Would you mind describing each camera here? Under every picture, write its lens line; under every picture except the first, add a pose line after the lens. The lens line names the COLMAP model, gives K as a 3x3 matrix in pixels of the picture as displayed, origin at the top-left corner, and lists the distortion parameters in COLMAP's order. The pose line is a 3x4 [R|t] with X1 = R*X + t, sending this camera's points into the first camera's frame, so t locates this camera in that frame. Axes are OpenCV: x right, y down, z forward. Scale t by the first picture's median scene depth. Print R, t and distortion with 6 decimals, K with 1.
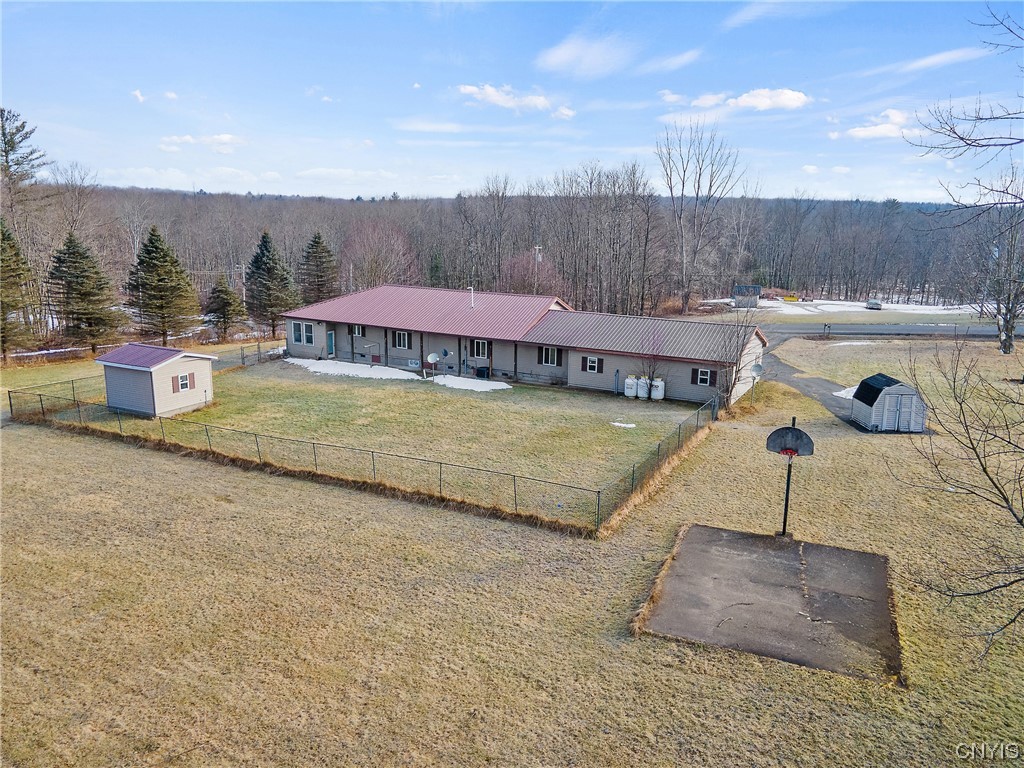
lens RADIAL K [[750.6, 0, 512.0], [0, 750.6, 384.0], [0, 0, 1]] dist [0.035237, 0.003607]
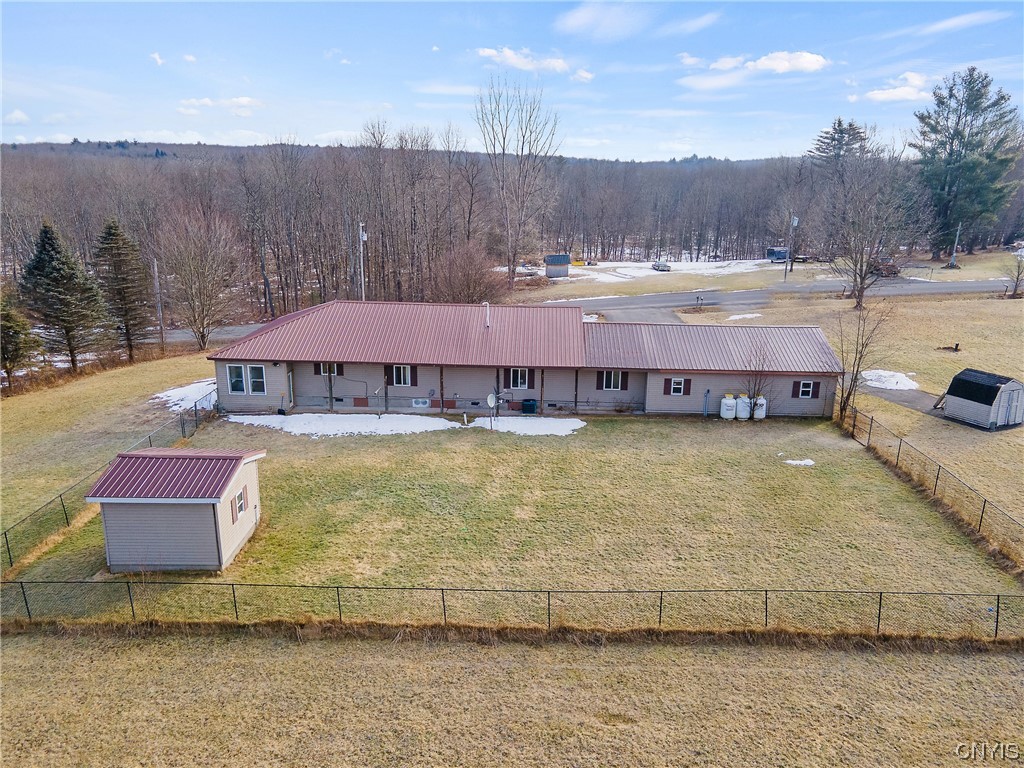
lens RADIAL K [[750.6, 0, 512.0], [0, 750.6, 384.0], [0, 0, 1]] dist [0.035237, 0.003607]
pose [[0.899629, -0.125666, 0.418180, -0.434935], [0.099003, 0.991454, 0.084953, -0.122868], [-0.425282, -0.035025, 0.904383, 0.285557]]
